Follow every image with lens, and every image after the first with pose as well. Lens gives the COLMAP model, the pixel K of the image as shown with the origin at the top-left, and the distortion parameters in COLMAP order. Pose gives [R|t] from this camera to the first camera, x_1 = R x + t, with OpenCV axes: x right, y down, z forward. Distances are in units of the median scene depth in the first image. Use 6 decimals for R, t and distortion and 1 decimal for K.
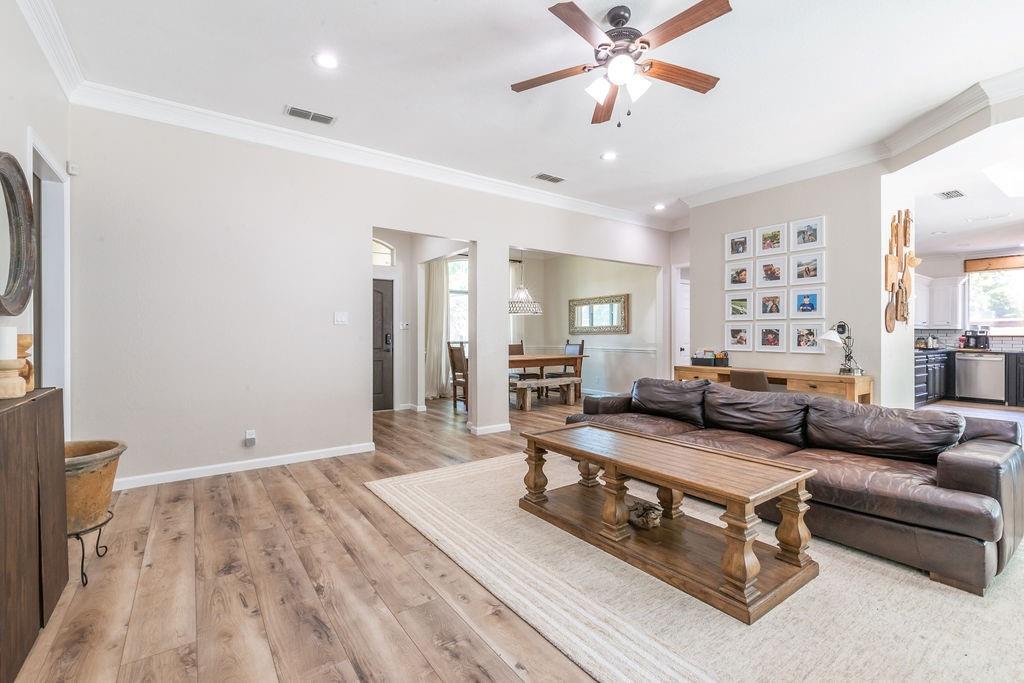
lens RADIAL K [[445.0, 0, 505.6], [0, 445.0, 333.0], [0, 0, 1]] dist [0.000954, -0.000144]
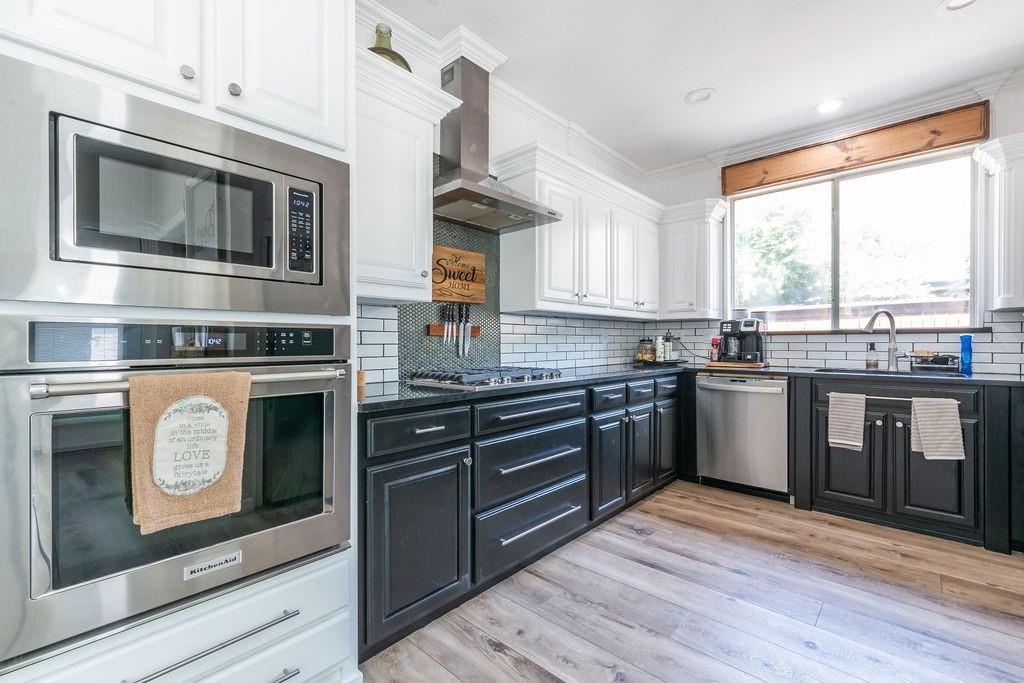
lens RADIAL K [[445.0, 0, 505.3], [0, 445.0, 342.1], [0, 0, 1]] dist [0.000954, -0.000144]
pose [[0.976631, -0.007369, 0.214795, 0.735754], [0.006175, 0.999962, 0.006231, 0.011275], [-0.214832, -0.004759, 0.976639, 0.621076]]
